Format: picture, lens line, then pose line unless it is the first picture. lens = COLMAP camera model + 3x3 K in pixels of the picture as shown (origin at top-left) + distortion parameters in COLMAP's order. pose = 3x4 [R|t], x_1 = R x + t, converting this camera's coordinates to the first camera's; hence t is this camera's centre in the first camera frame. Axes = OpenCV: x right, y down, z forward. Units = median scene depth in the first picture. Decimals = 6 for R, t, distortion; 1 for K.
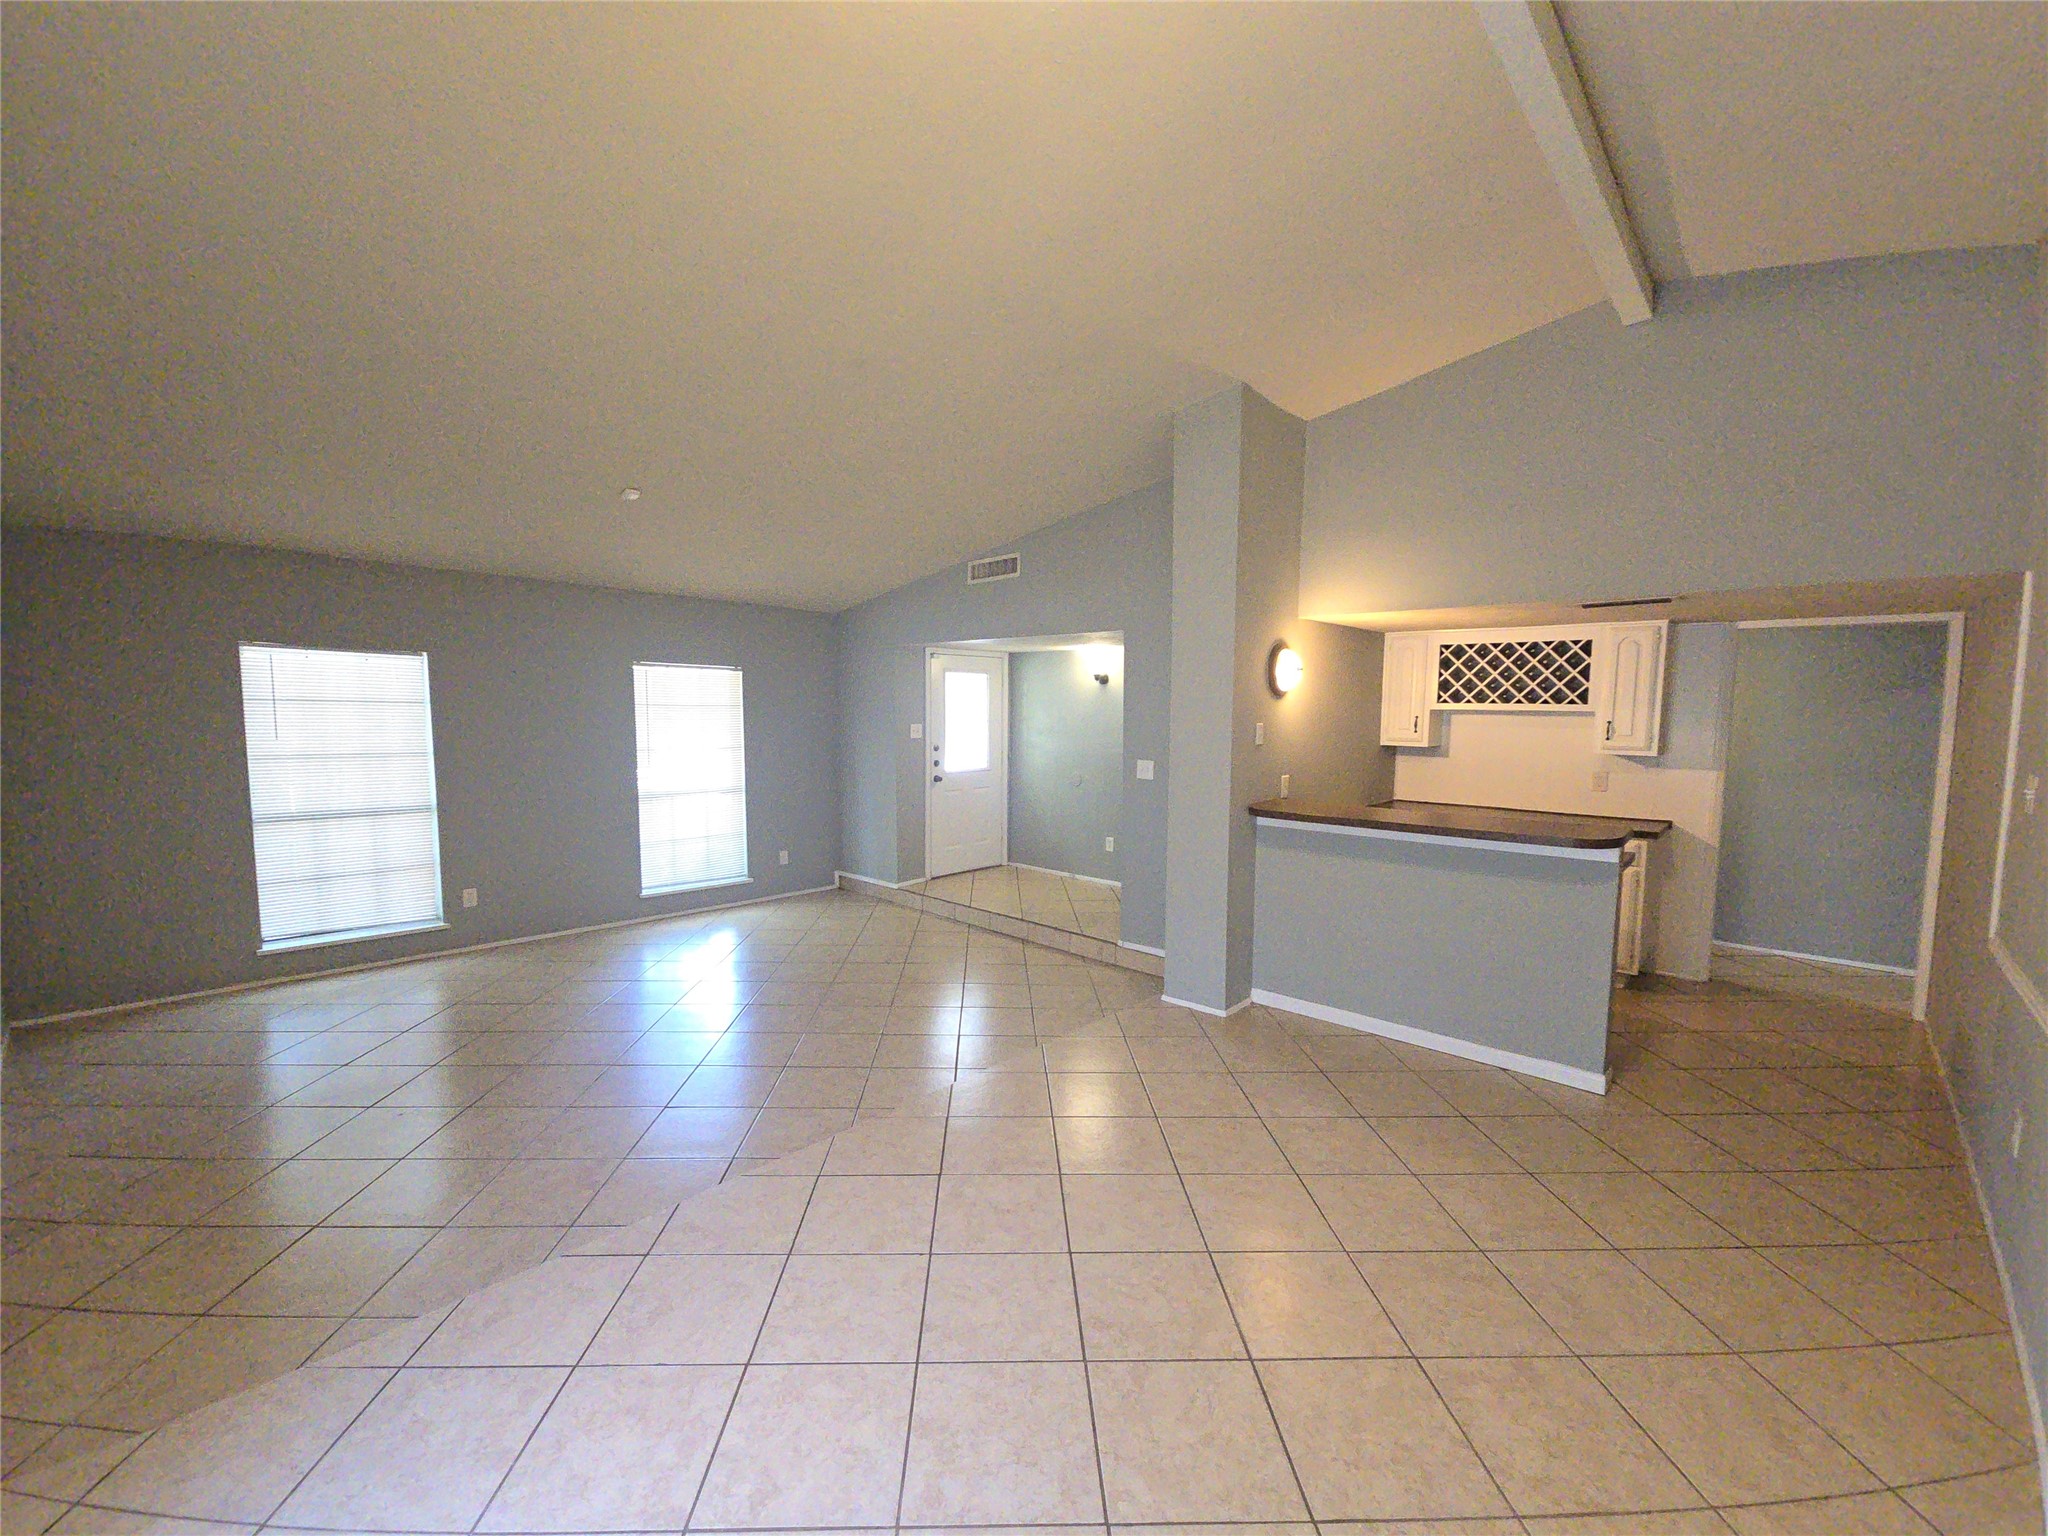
lens RADIAL K [[836.4, 0, 1022.4], [0, 836.4, 778.6], [0, 0, 1]] dist [-0.001248, -0.000155]
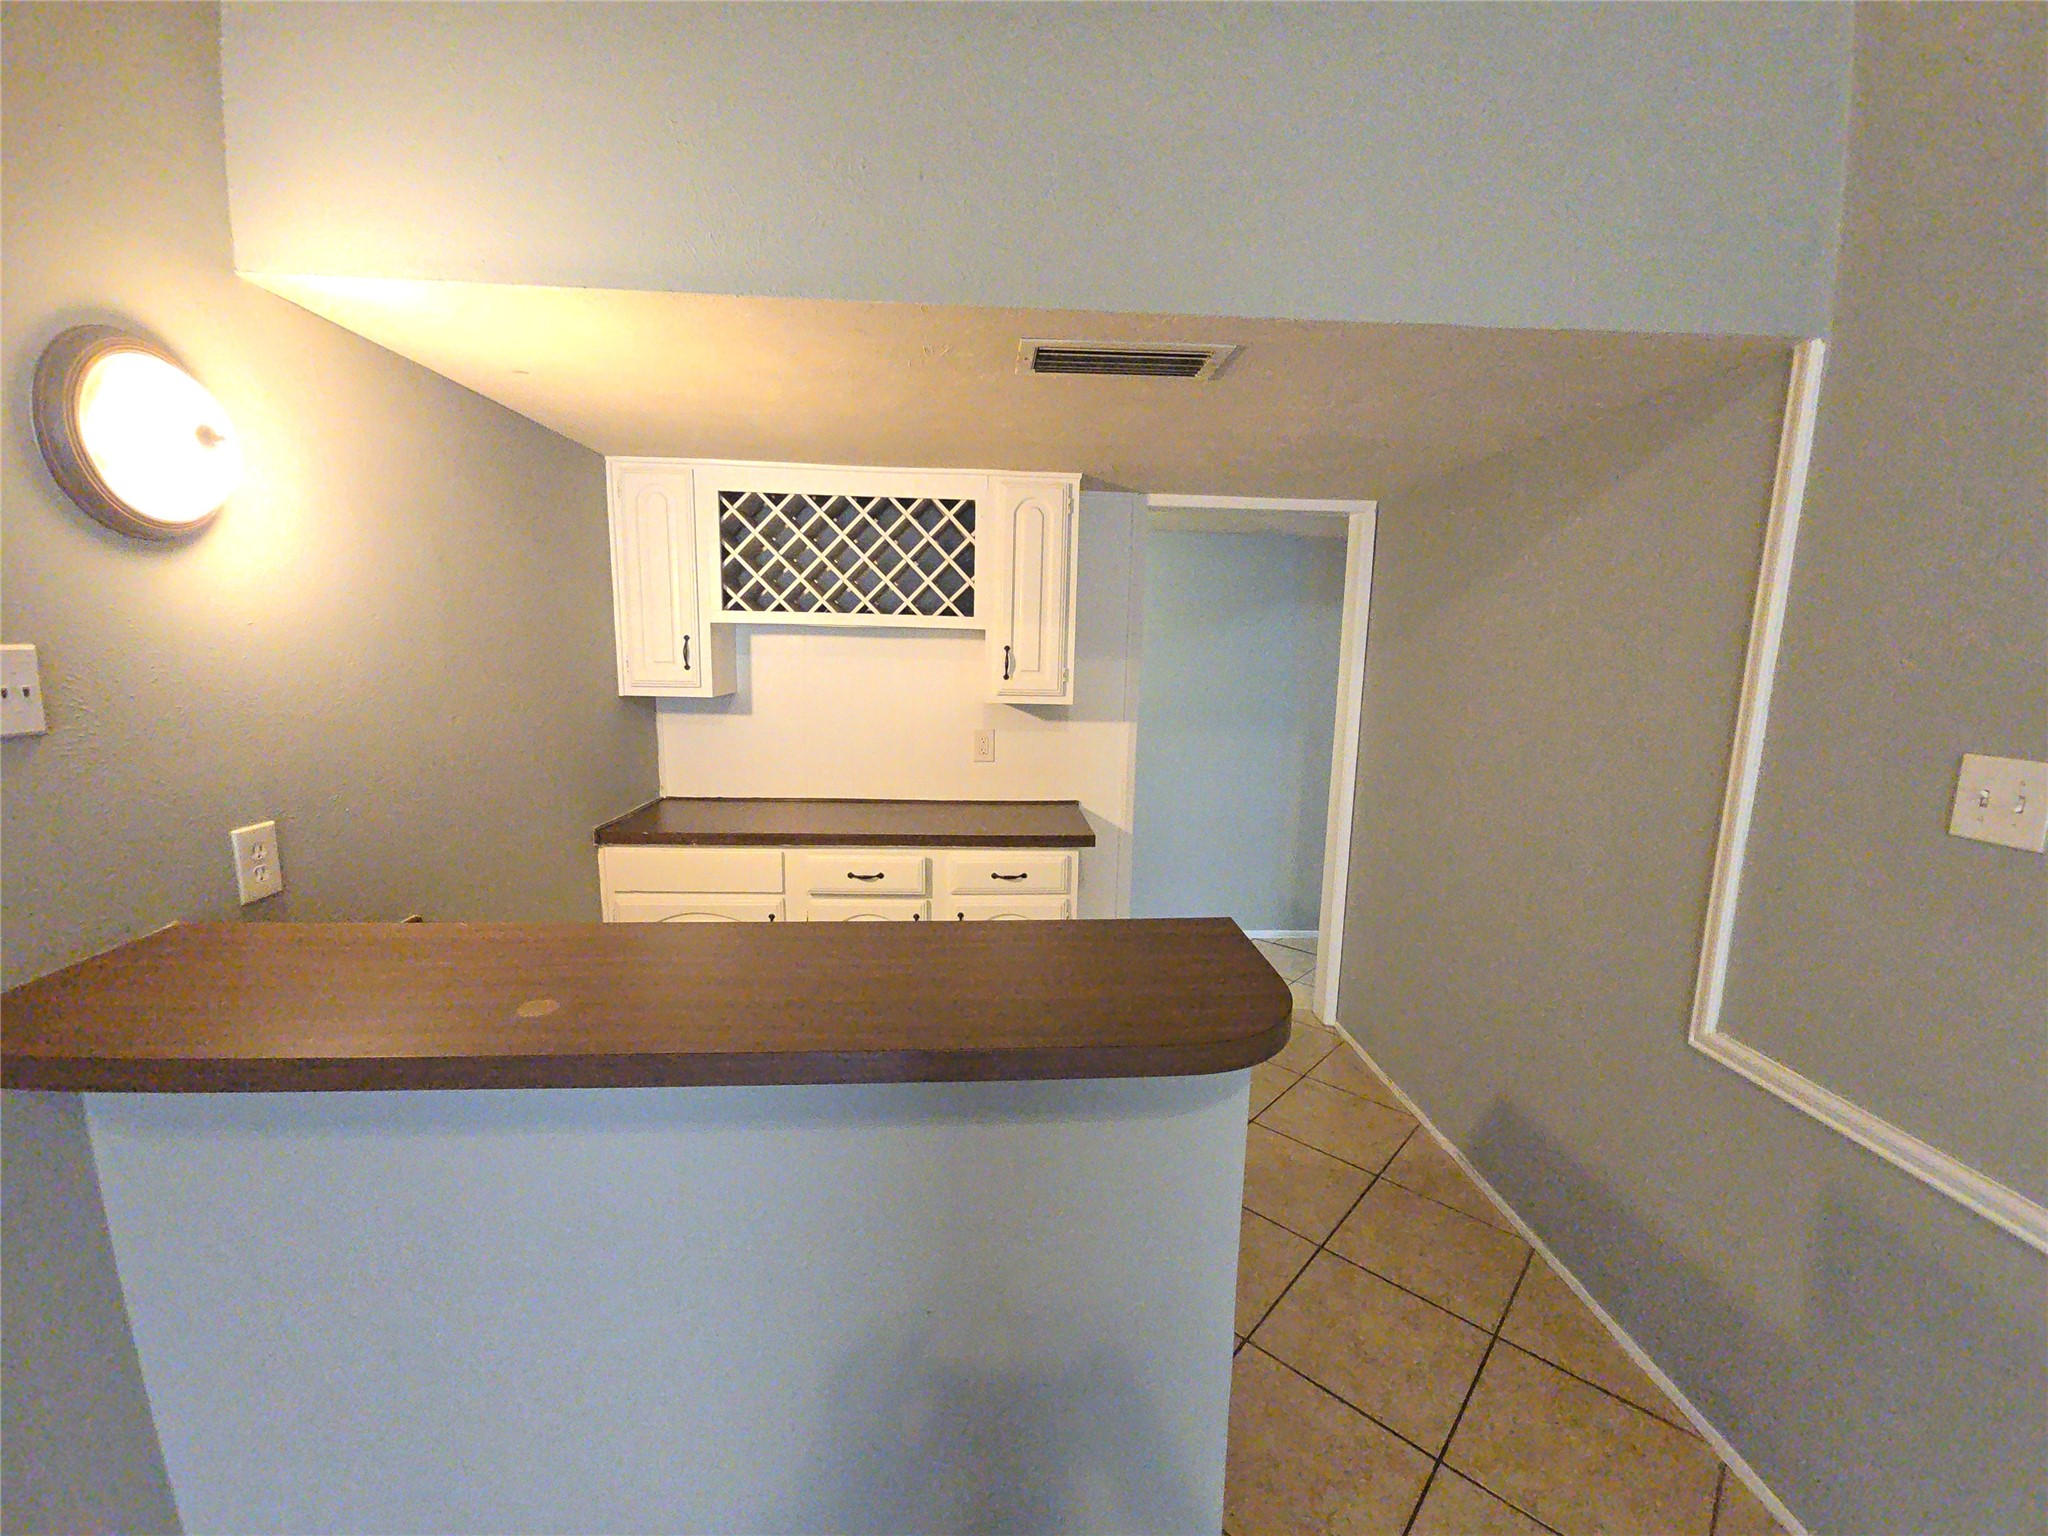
lens RADIAL K [[836.4, 0, 1022.4], [0, 836.4, 778.6], [0, 0, 1]] dist [-0.001248, -0.000155]
pose [[0.708552, -0.102977, 0.698104, 0.275353], [0.046556, 0.993961, 0.099365, -0.032378], [-0.704121, -0.037904, 0.709068, 0.537824]]
